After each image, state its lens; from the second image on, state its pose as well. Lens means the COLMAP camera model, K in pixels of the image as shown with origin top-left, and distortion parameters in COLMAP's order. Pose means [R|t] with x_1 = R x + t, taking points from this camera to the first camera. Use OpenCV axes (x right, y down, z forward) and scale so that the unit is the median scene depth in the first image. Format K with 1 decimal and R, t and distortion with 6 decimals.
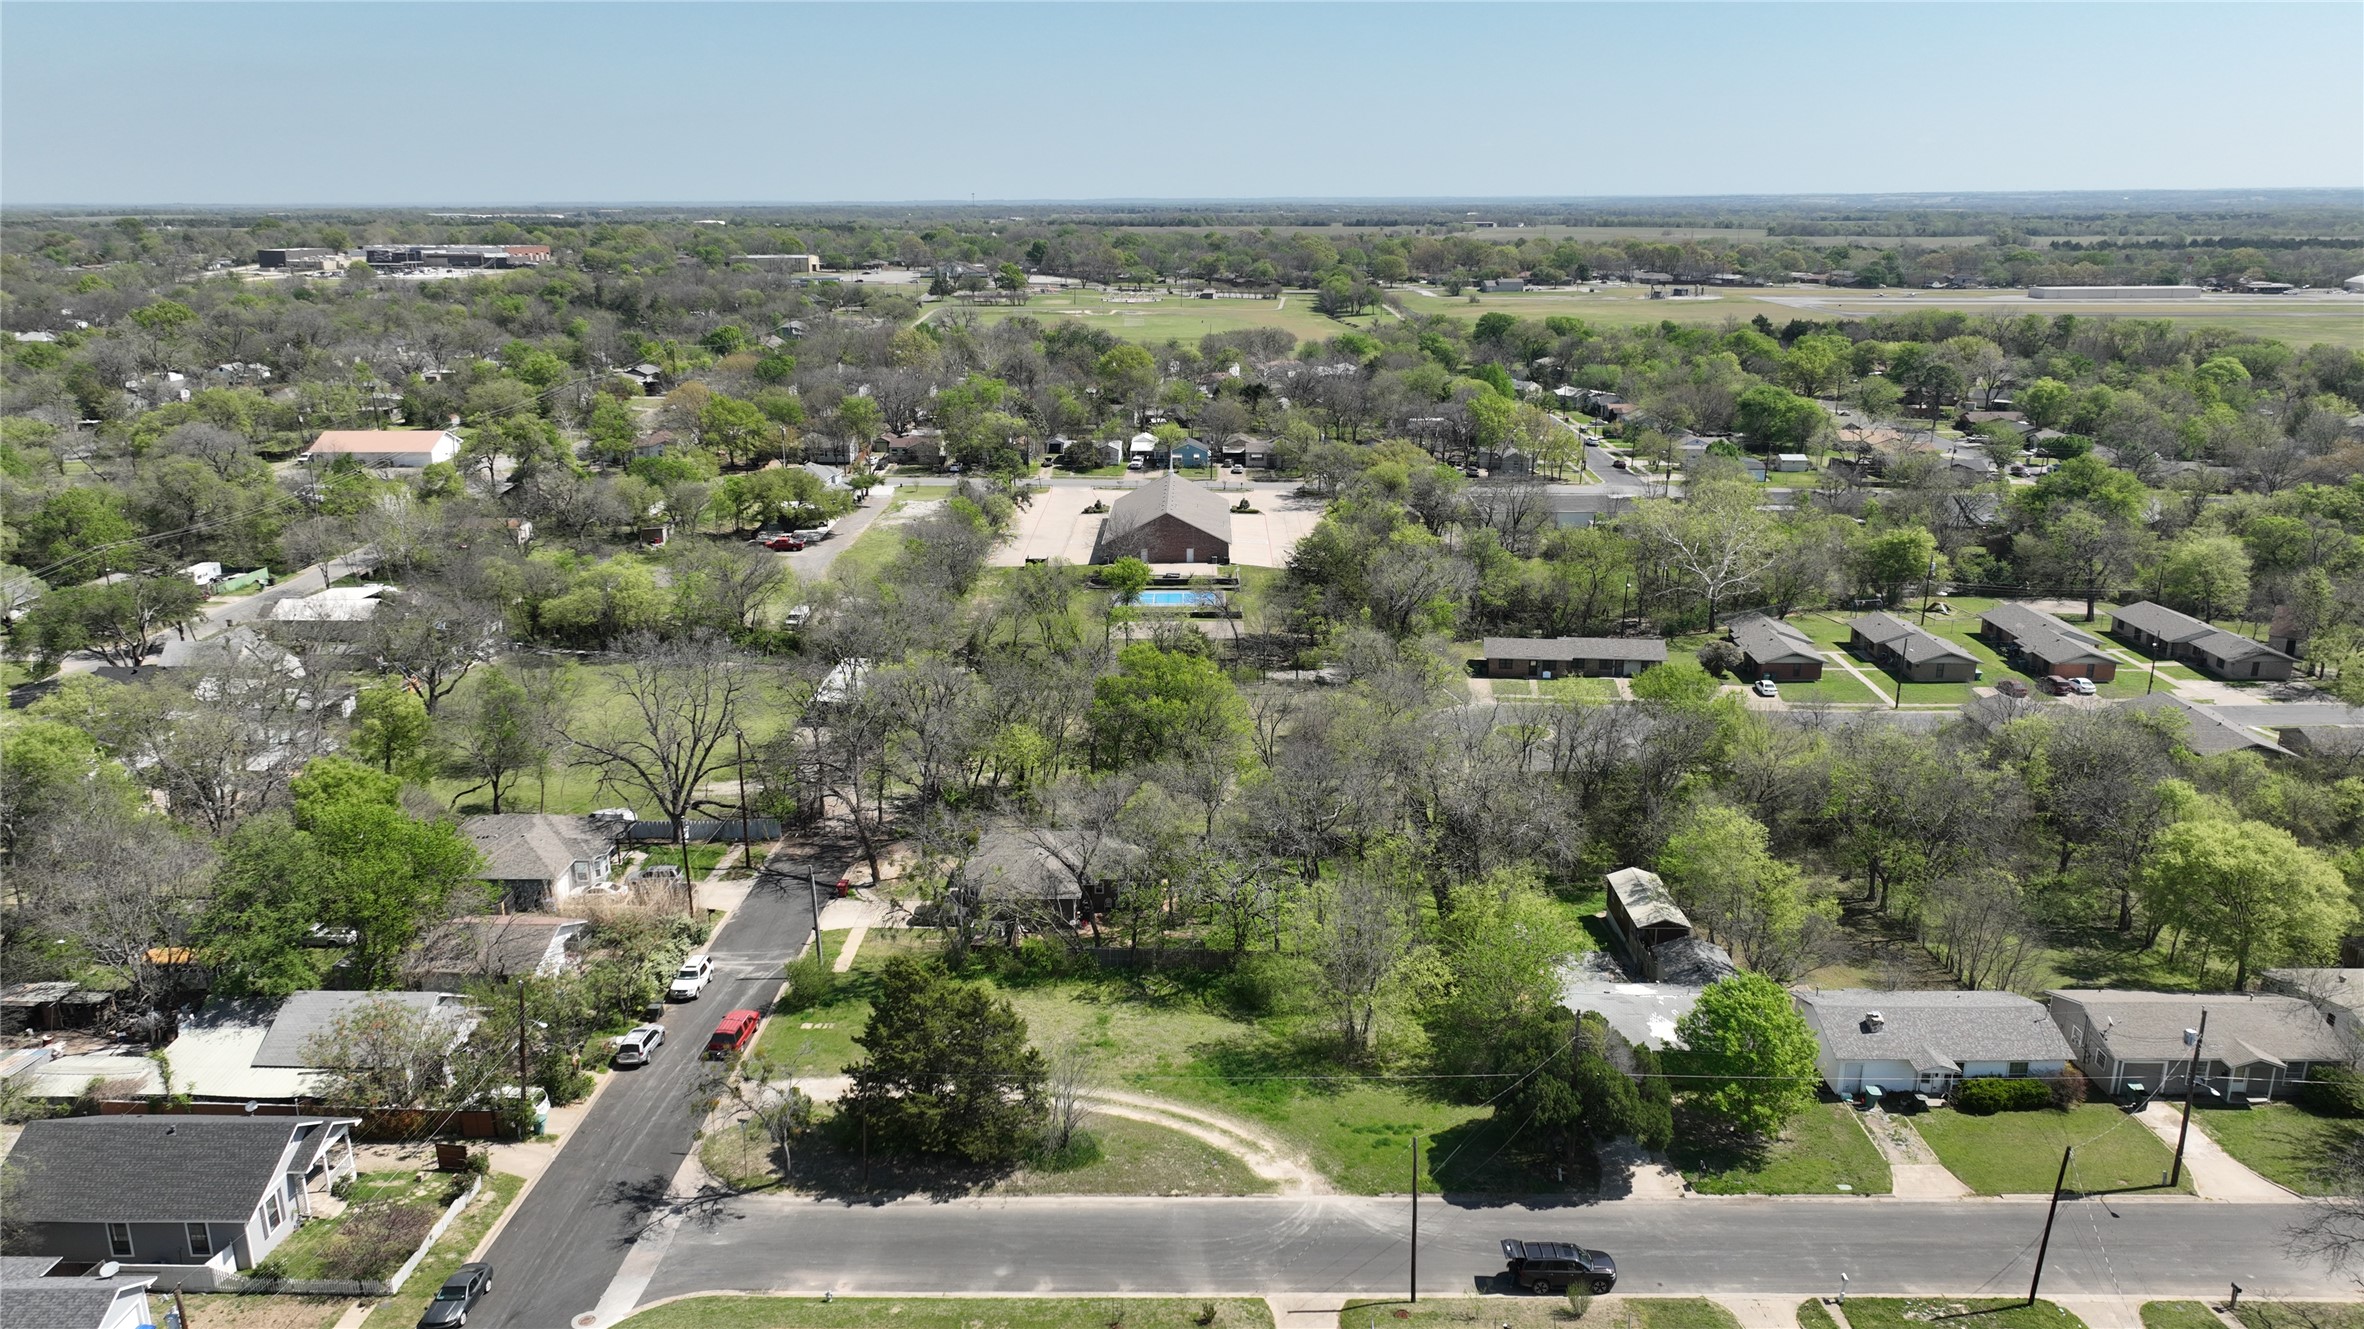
lens RADIAL K [[1659.5, 0, 1186.0], [0, 1659.5, 668.0], [0, 0, 1]] dist [0.003863, 0.009533]
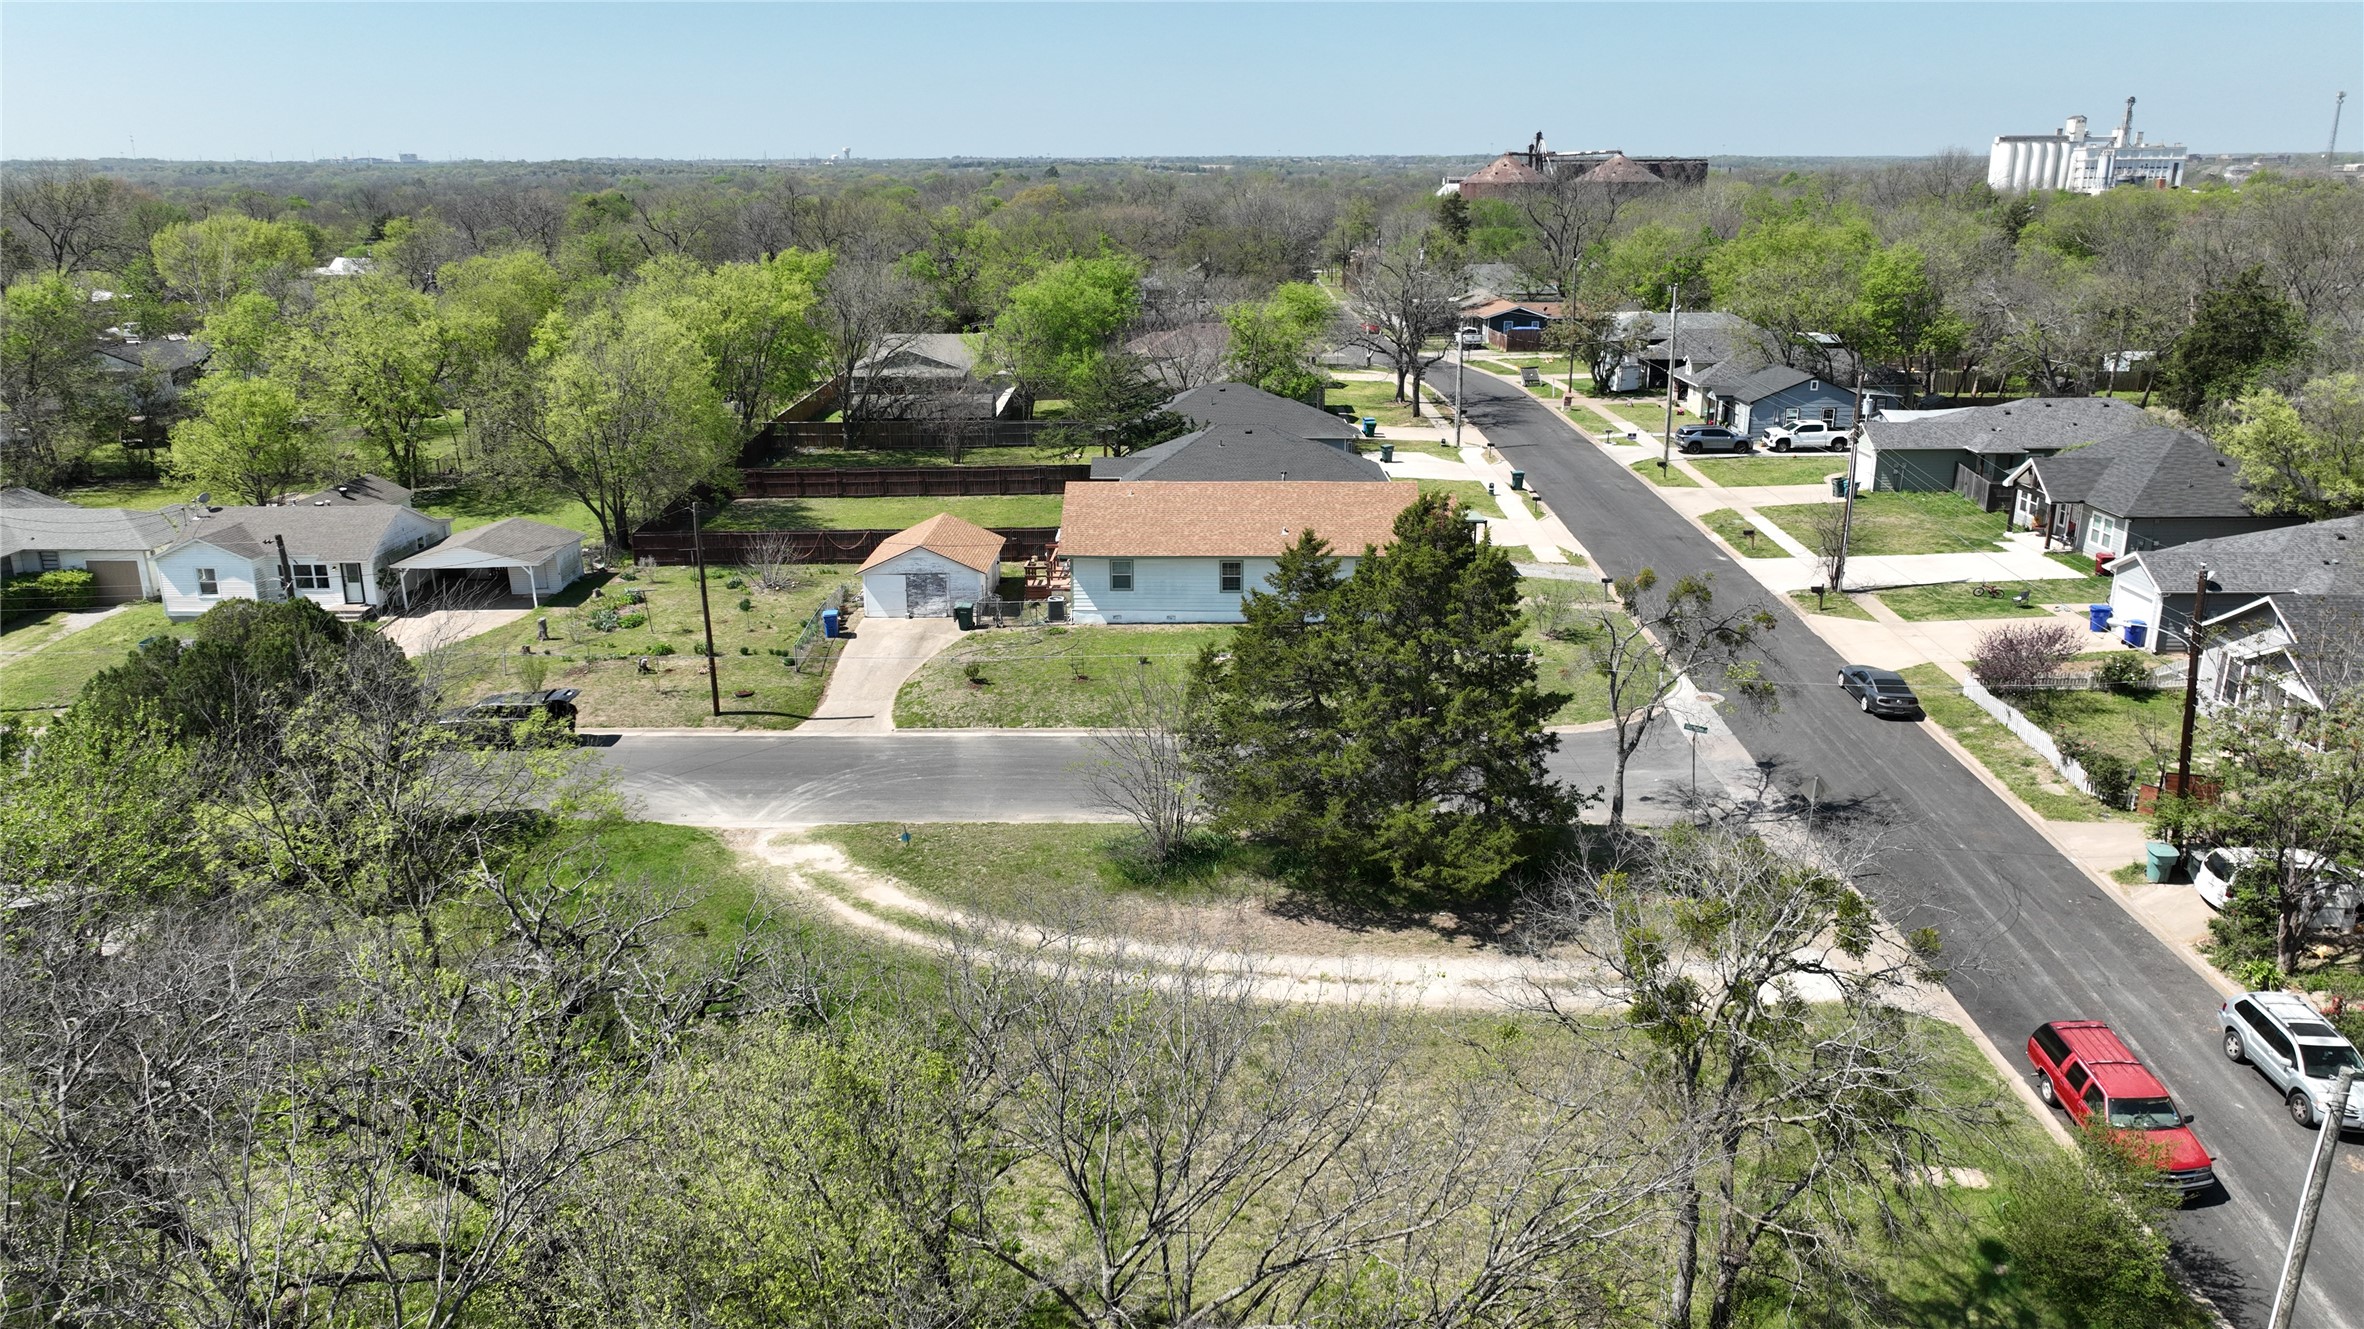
lens RADIAL K [[1659.5, 0, 1187.6], [0, 1659.5, 668.7], [0, 0, 1]] dist [0.003863, 0.009533]
pose [[-0.999933, 0.011113, -0.003304, -0.076176], [0.007526, 0.838932, 0.544184, -0.066377], [0.008820, 0.544122, -0.838960, 1.378593]]
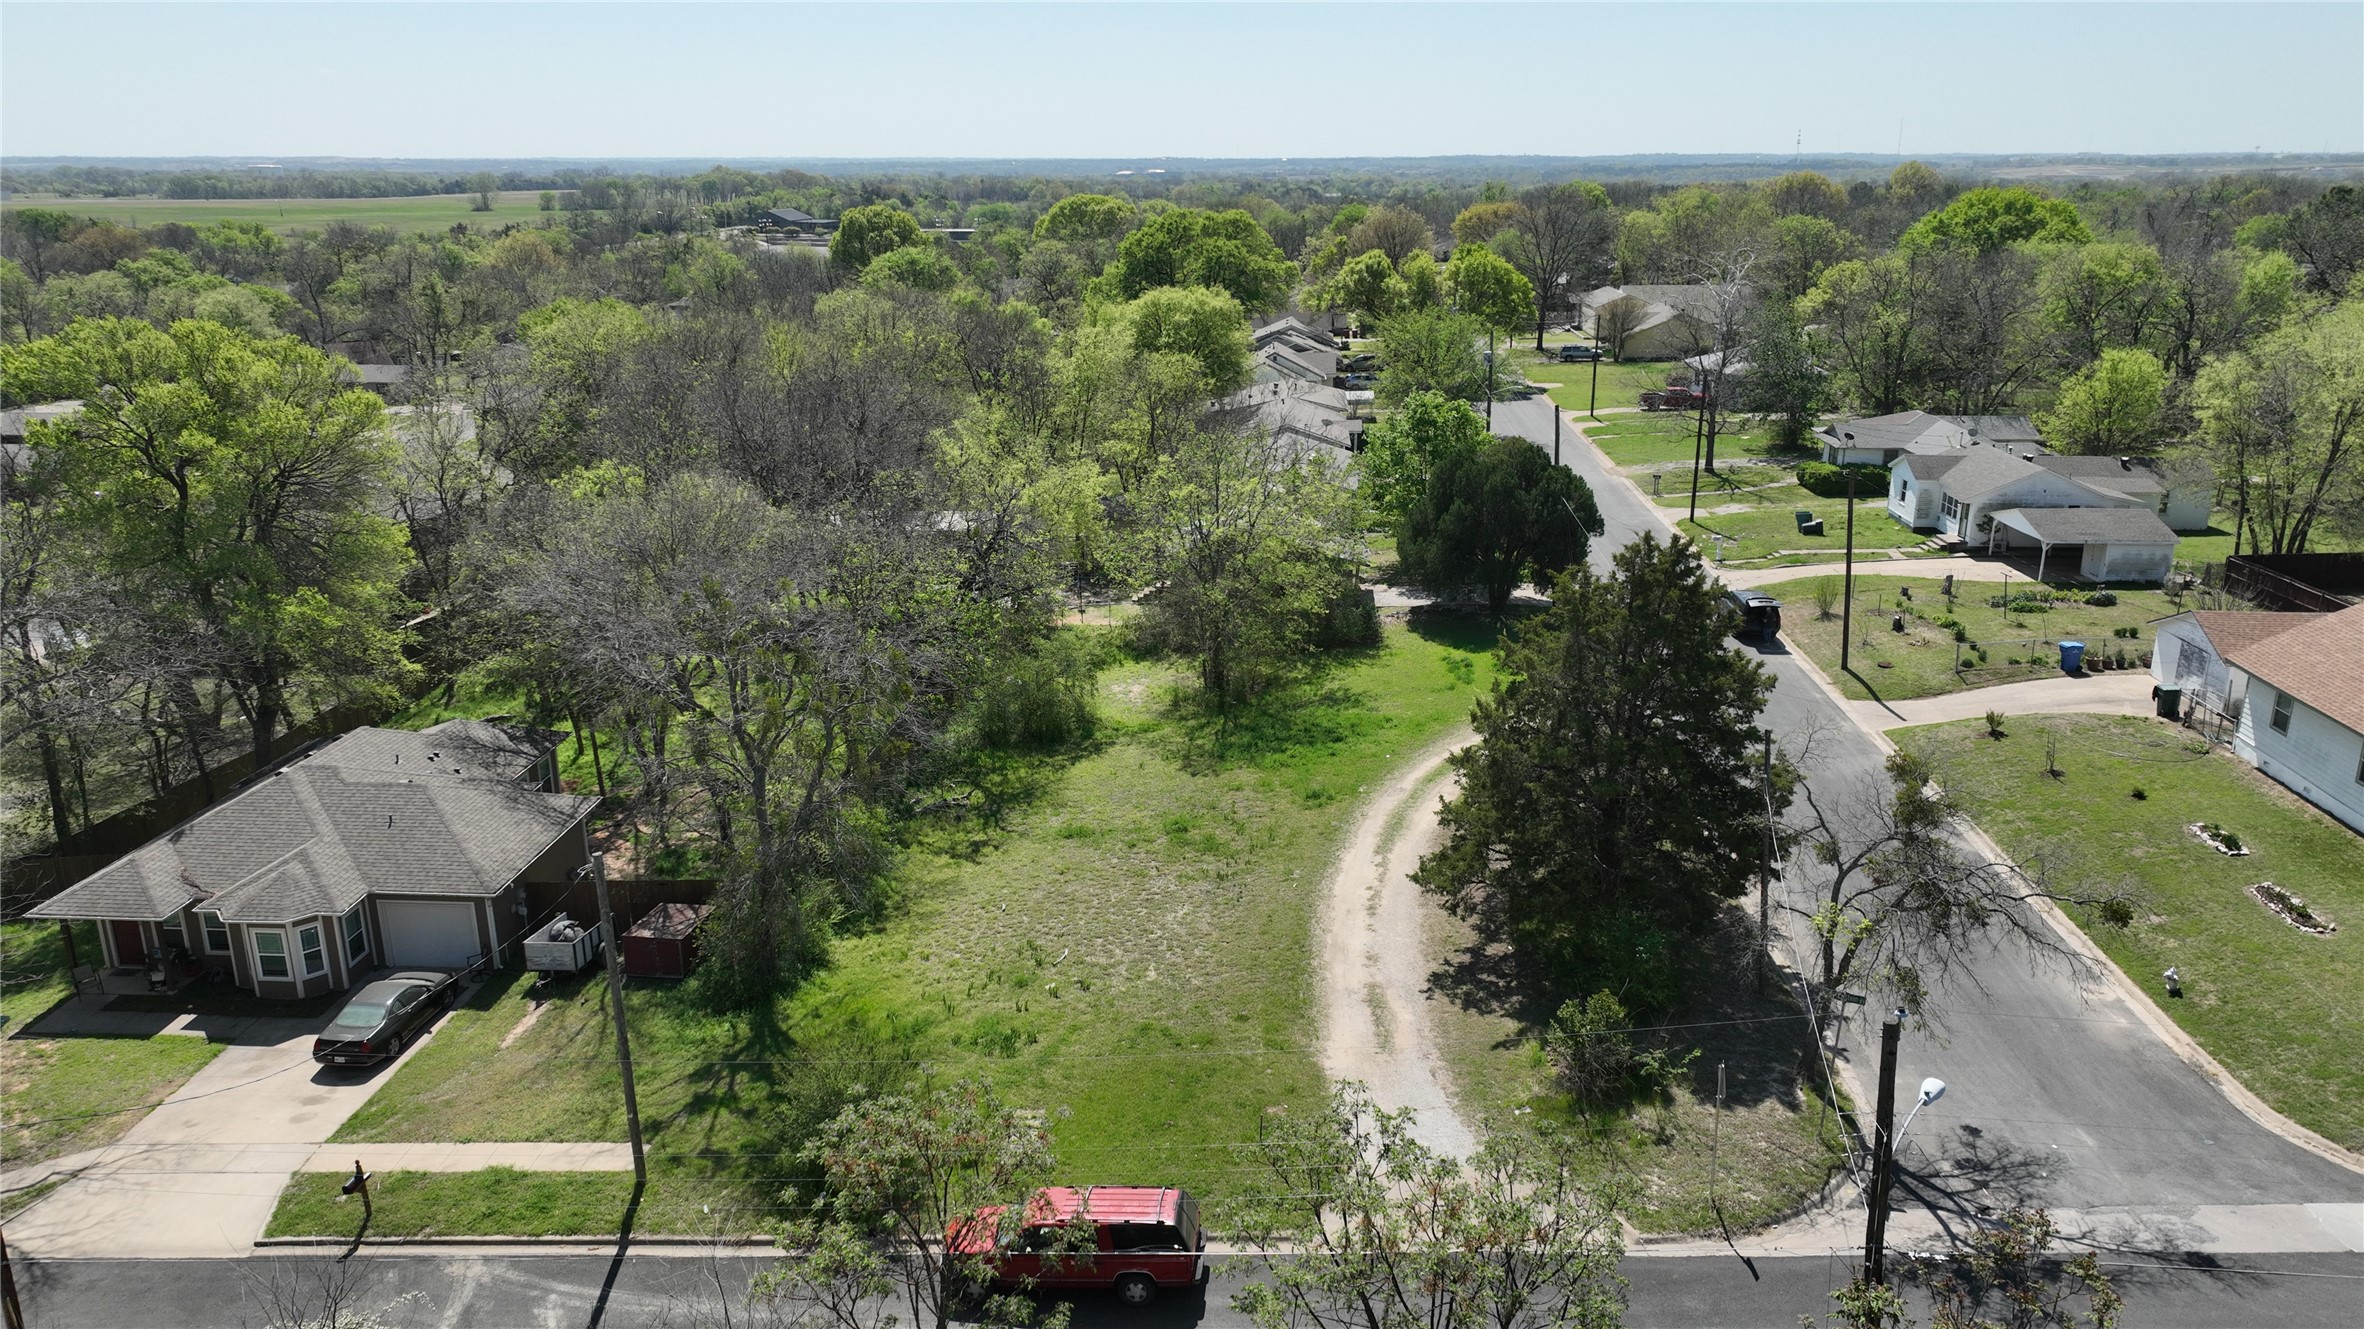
lens RADIAL K [[1659.5, 0, 1185.5], [0, 1659.5, 667.9], [0, 0, 1]] dist [0.003863, 0.009533]
pose [[0.054342, -0.287658, 0.956190, -0.596881], [0.276559, 0.924479, 0.262401, 0.043816], [-0.959459, 0.250184, 0.129792, 1.004069]]
